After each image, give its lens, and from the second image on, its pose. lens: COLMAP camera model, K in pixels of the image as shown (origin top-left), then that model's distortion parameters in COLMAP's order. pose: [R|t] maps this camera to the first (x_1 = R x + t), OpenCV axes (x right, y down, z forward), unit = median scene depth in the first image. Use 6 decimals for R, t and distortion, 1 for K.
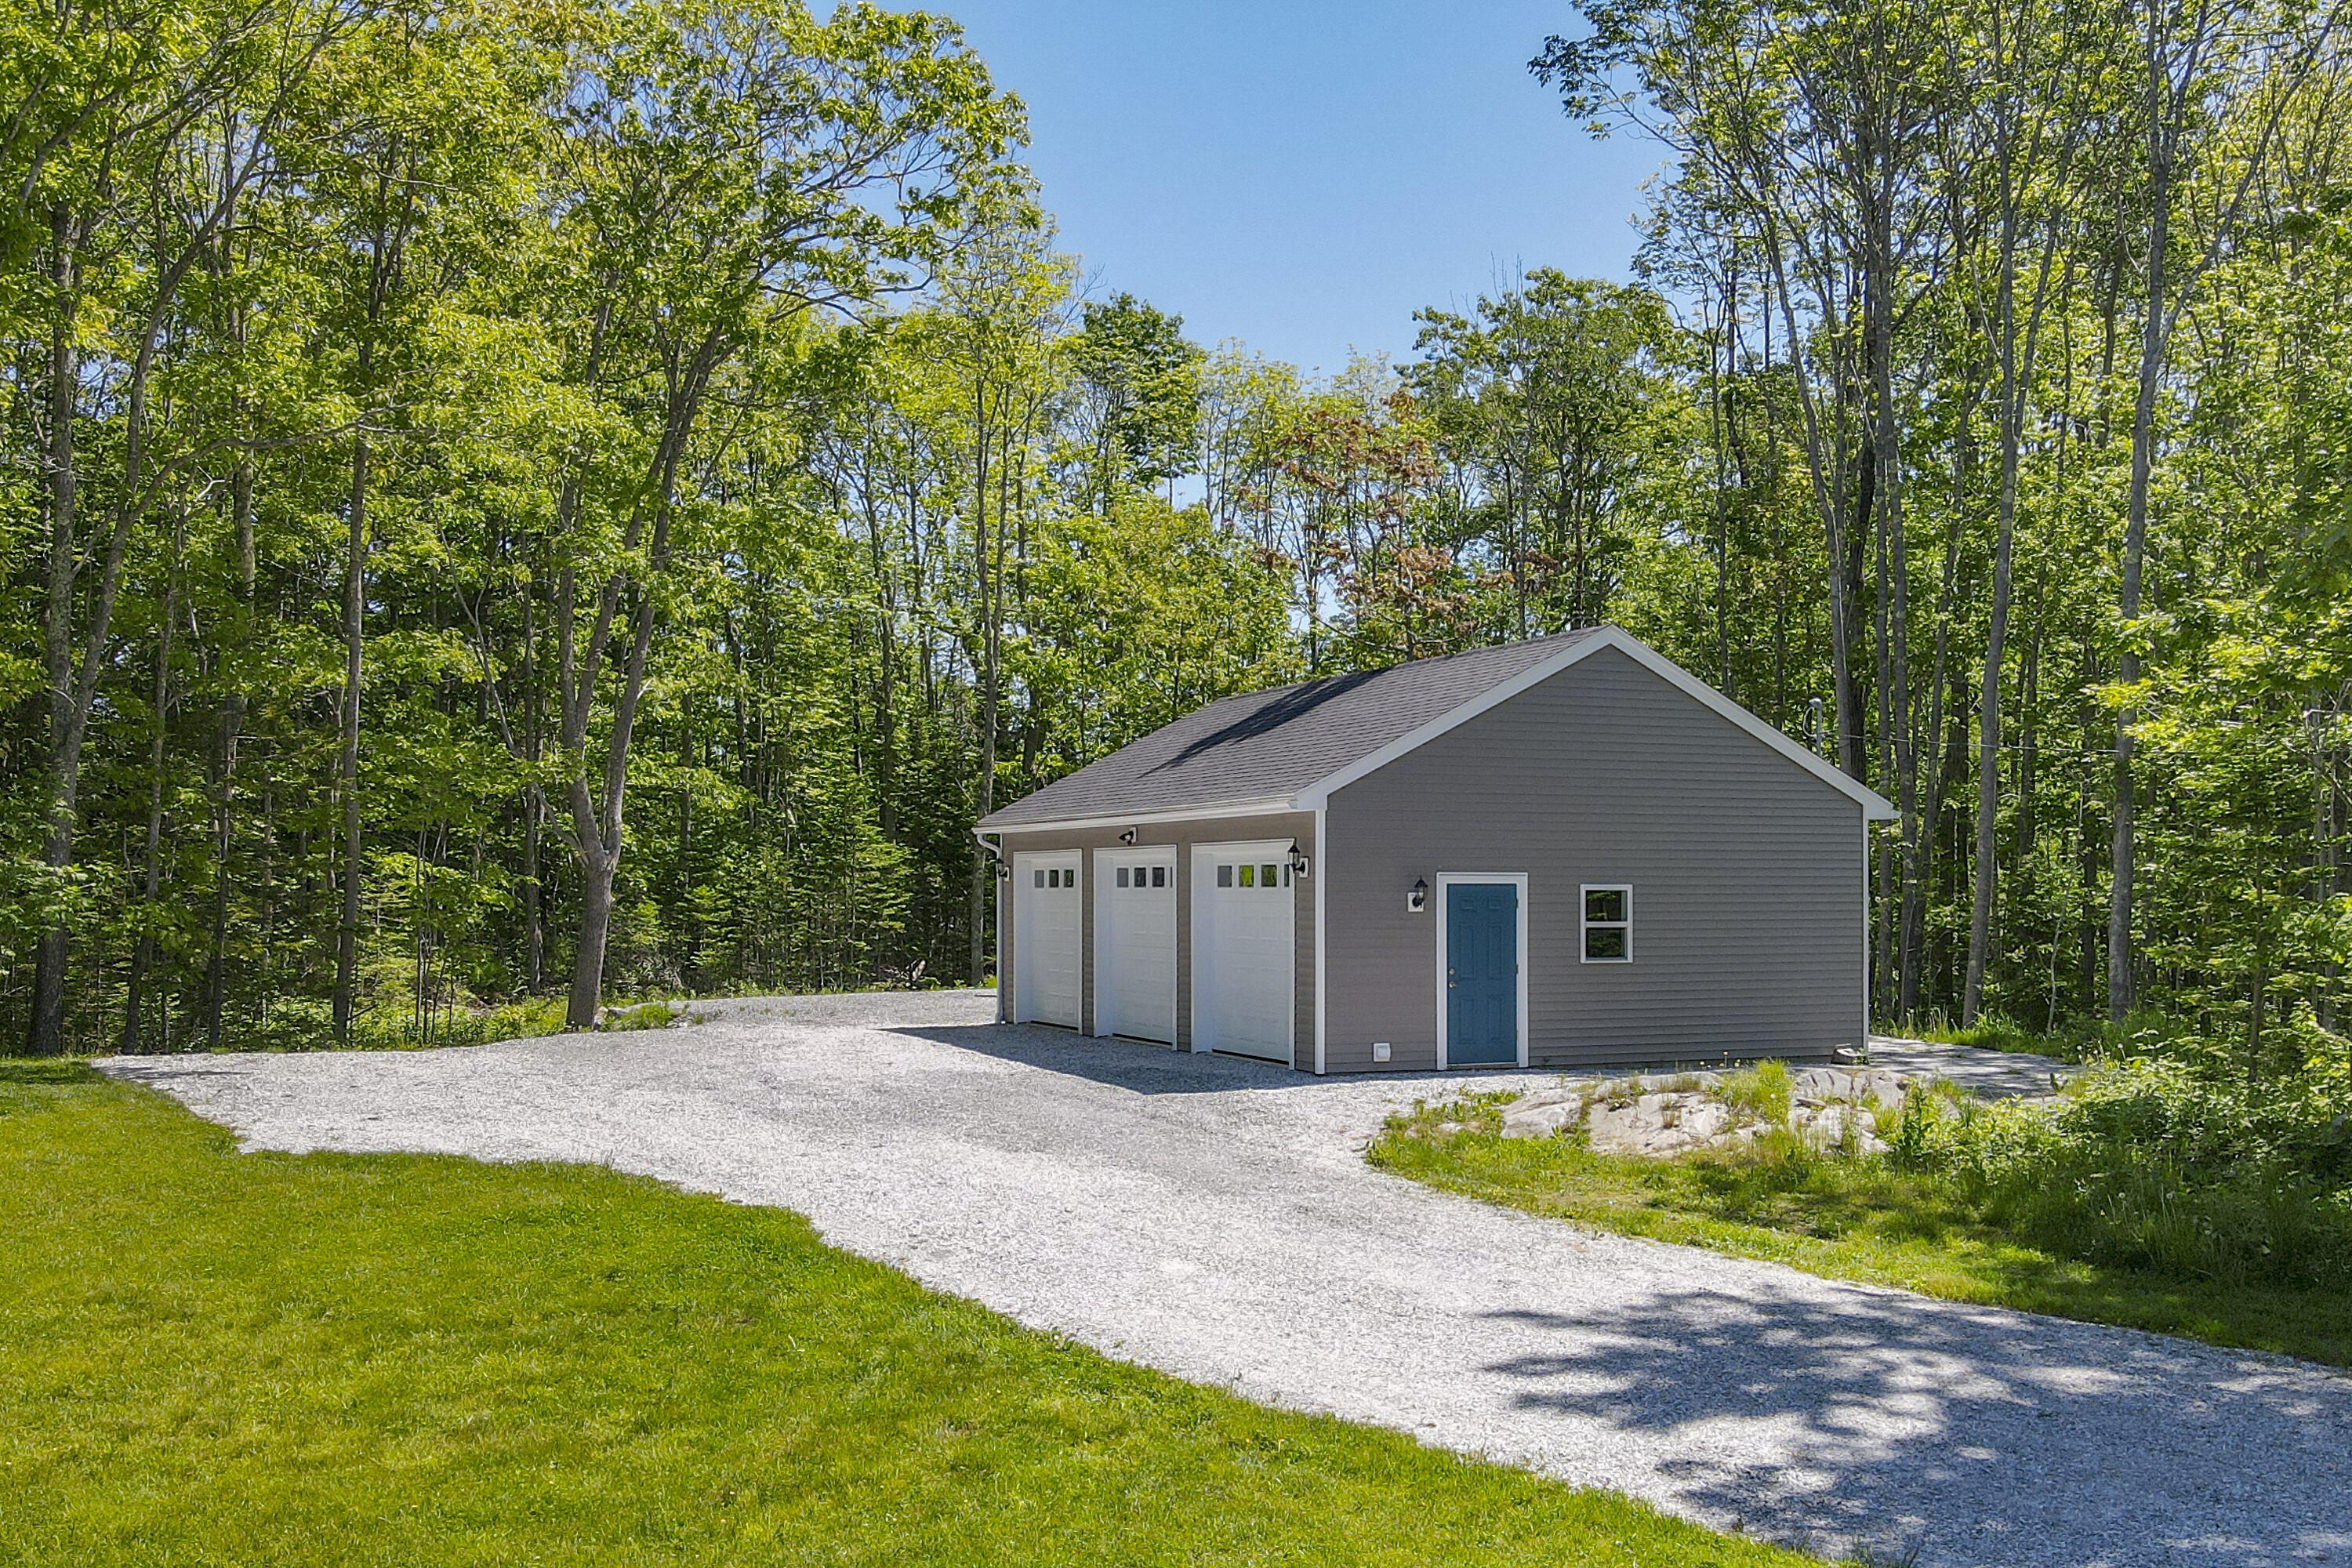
lens RADIAL K [[2738.9, 0, 1176.0], [0, 2738.9, 784.0], [0, 0, 1]] dist [-0.002652, 0.009645]
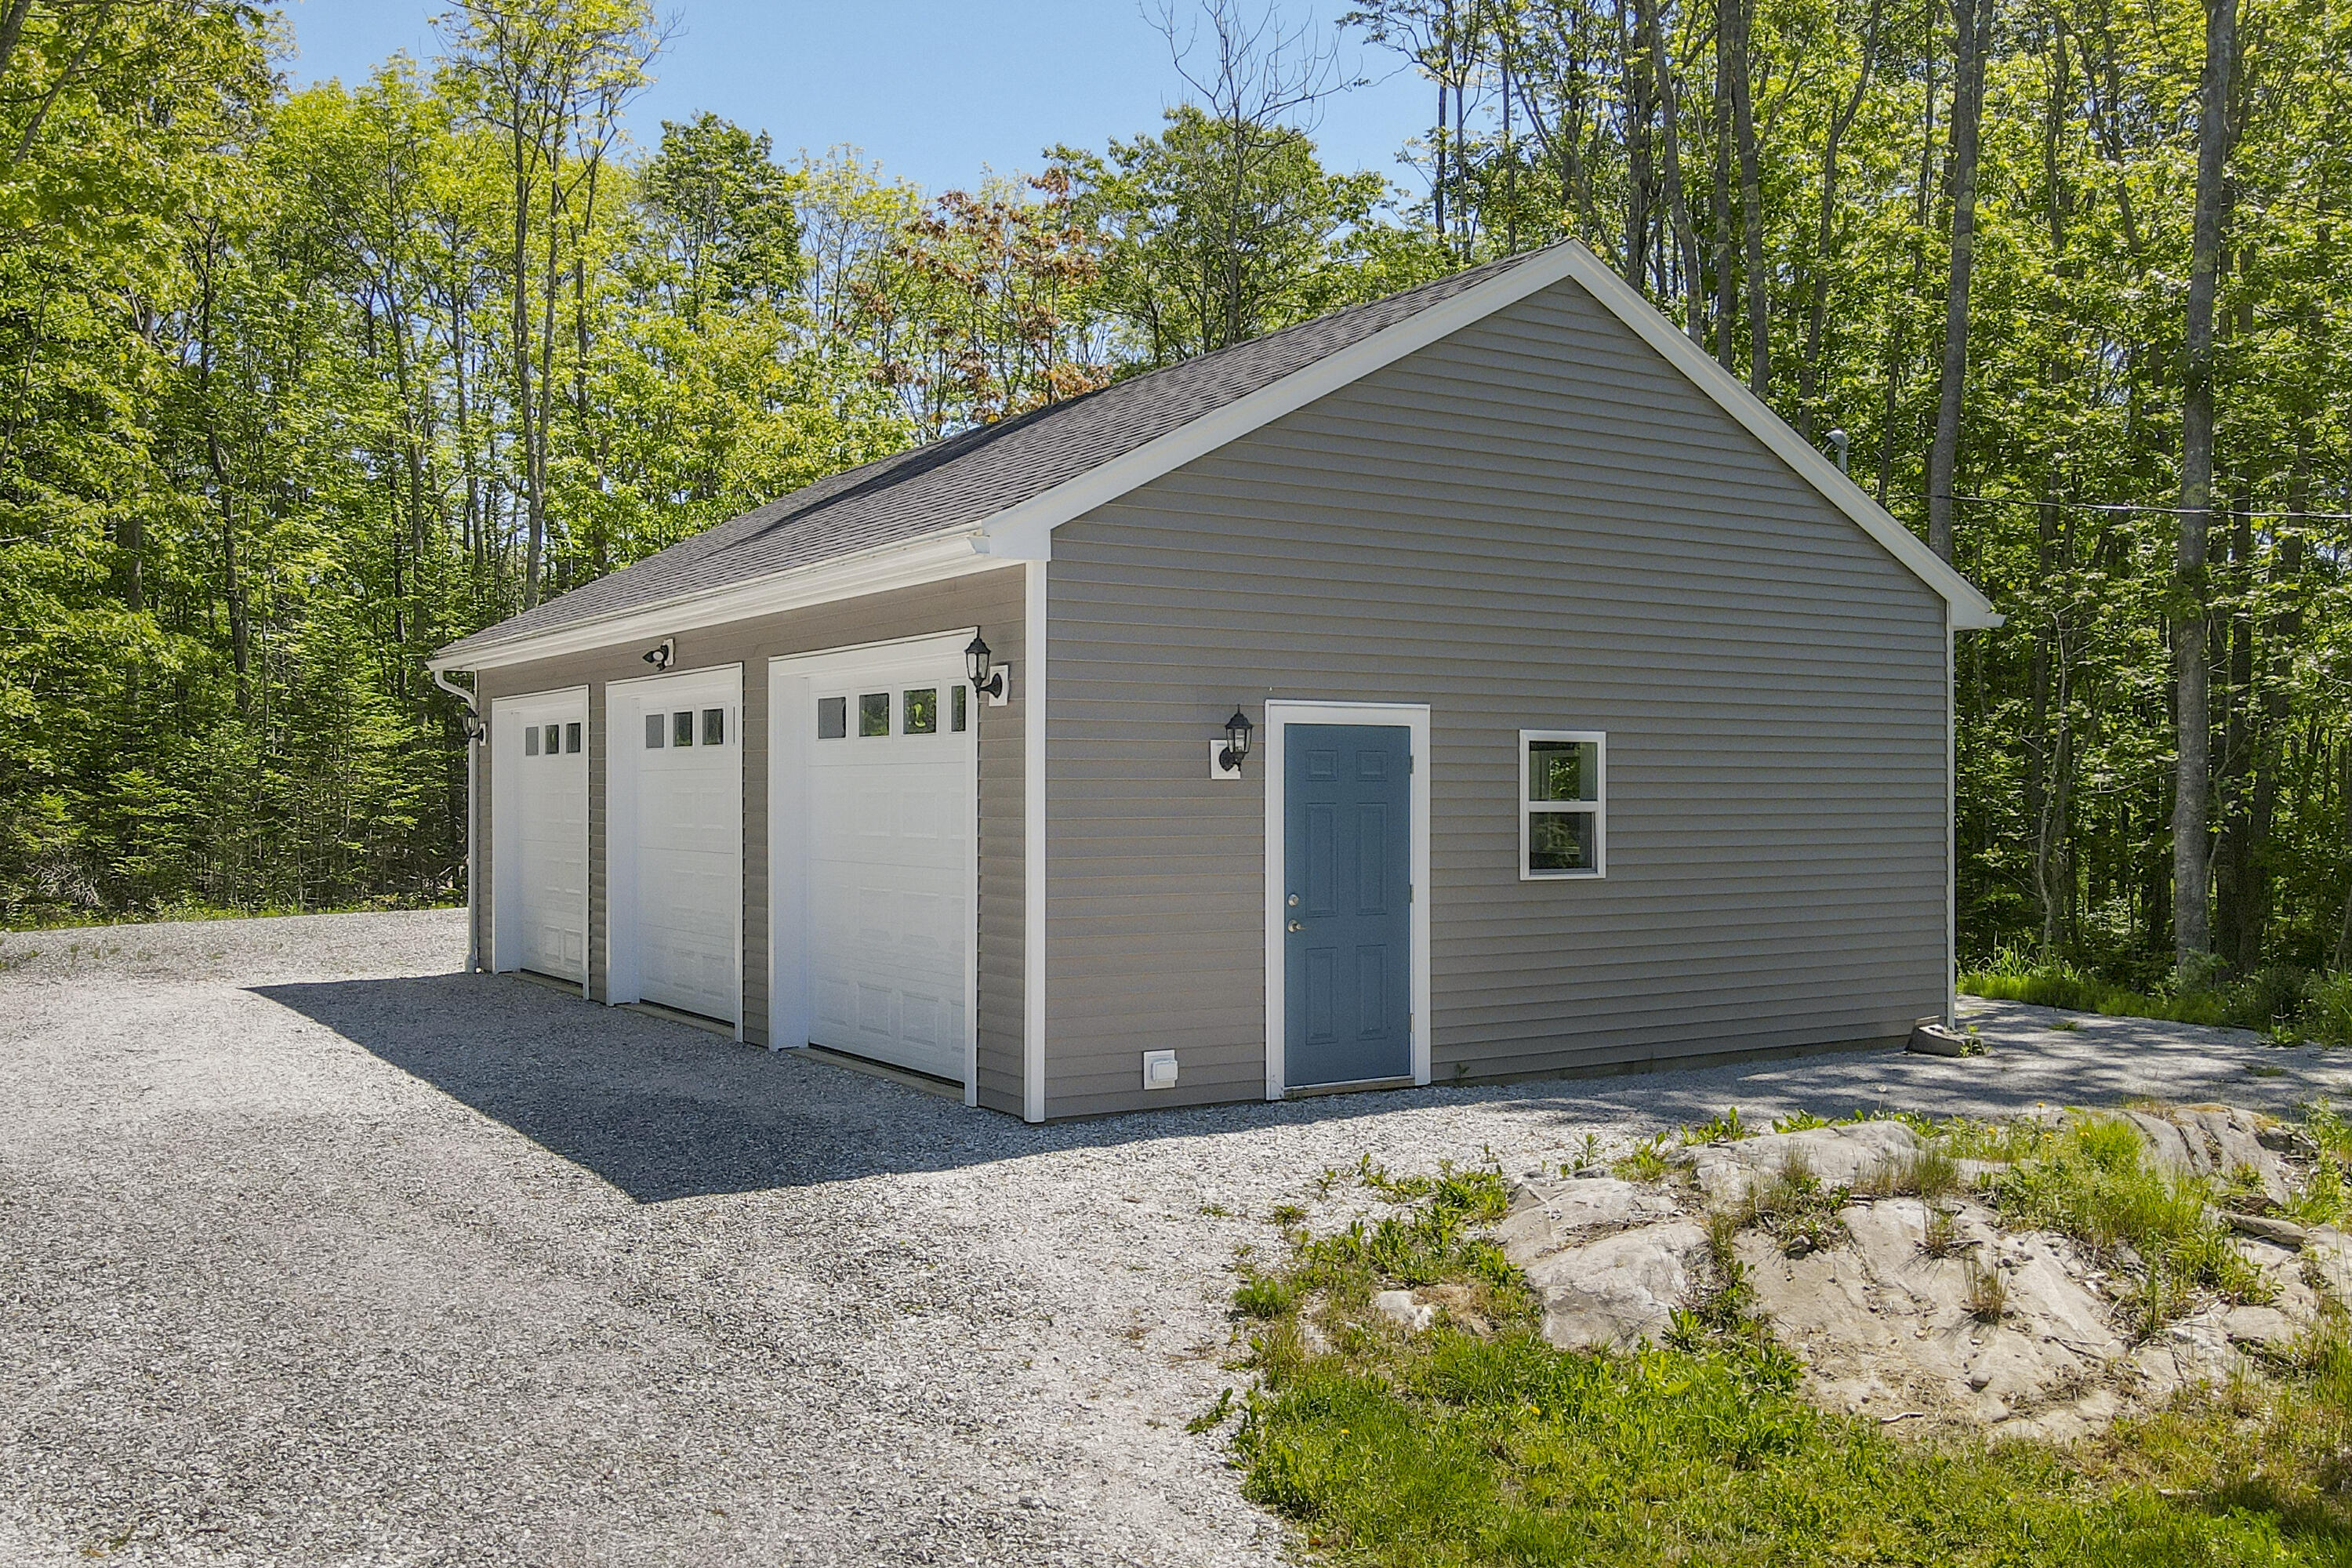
lens RADIAL K [[2738.9, 0, 1176.0], [0, 2738.9, 784.0], [0, 0, 1]] dist [-0.002652, 0.009645]
pose [[0.989938, -0.000463, 0.141499, 0.009054], [-0.004793, 0.999311, 0.036796, 0.027805], [-0.141419, -0.037104, 0.989254, 0.487770]]
